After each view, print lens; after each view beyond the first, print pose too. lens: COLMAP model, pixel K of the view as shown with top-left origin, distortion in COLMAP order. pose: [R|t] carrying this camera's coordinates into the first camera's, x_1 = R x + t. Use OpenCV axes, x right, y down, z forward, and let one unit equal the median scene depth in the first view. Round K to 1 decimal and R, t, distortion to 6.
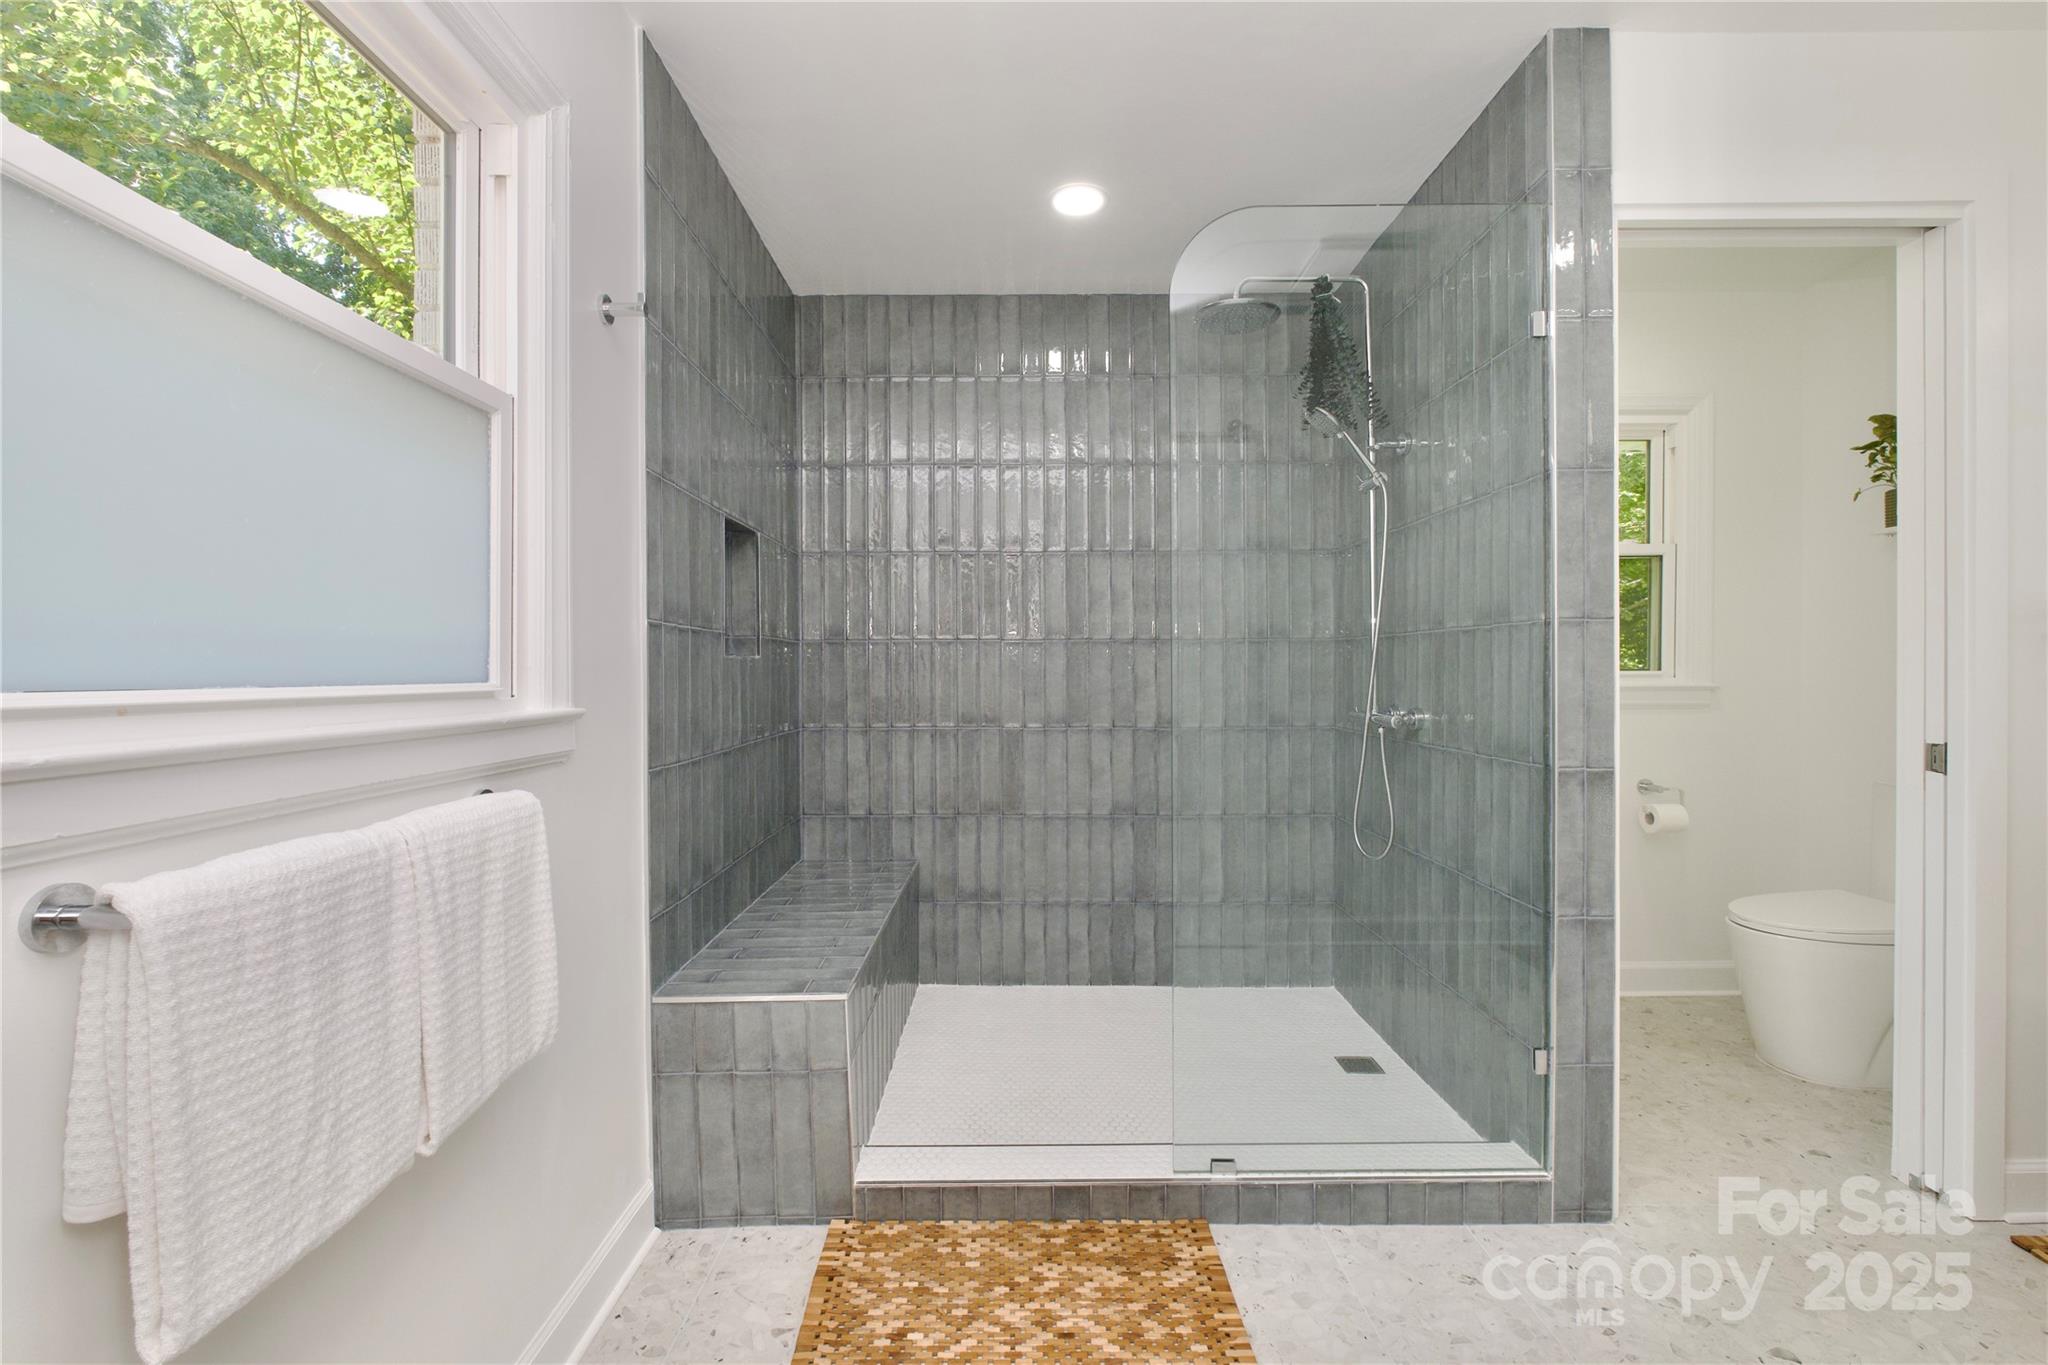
lens RADIAL K [[887.2, 0, 1010.9], [0, 887.2, 683.8], [0, 0, 1]] dist [-0.005361, -0.000099]
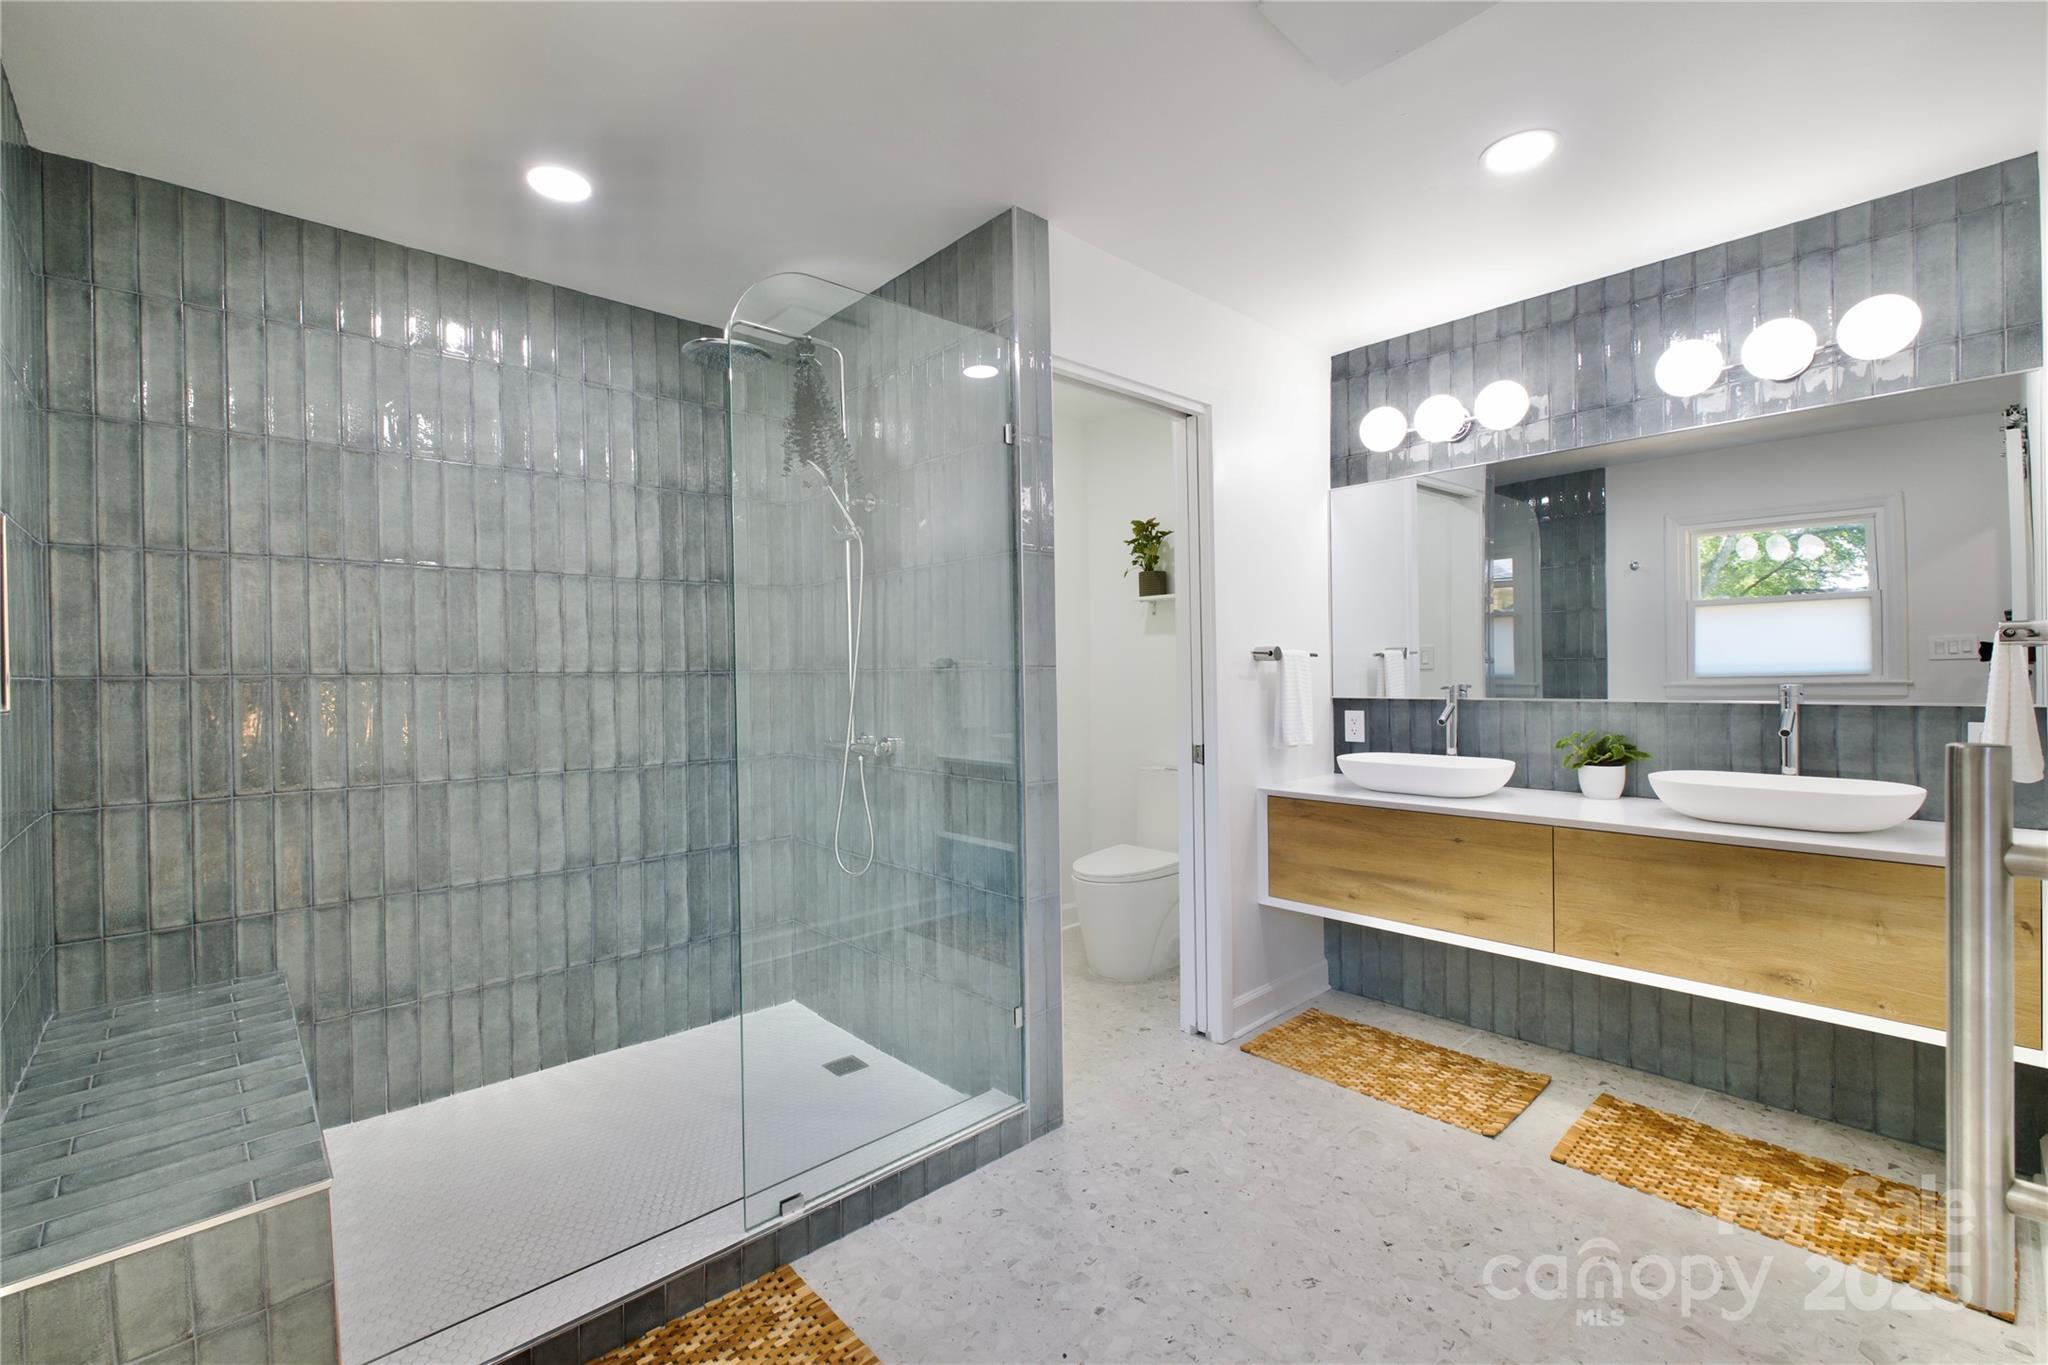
lens RADIAL K [[887.2, 0, 1003.5], [0, 887.2, 679.2], [0, 0, 1]] dist [-0.005361, -0.000099]
pose [[0.735131, -0.012576, 0.677808, -0.164738], [0.021464, 0.999758, -0.004731, -0.030200], [-0.677585, 0.018026, 0.735223, 0.048227]]
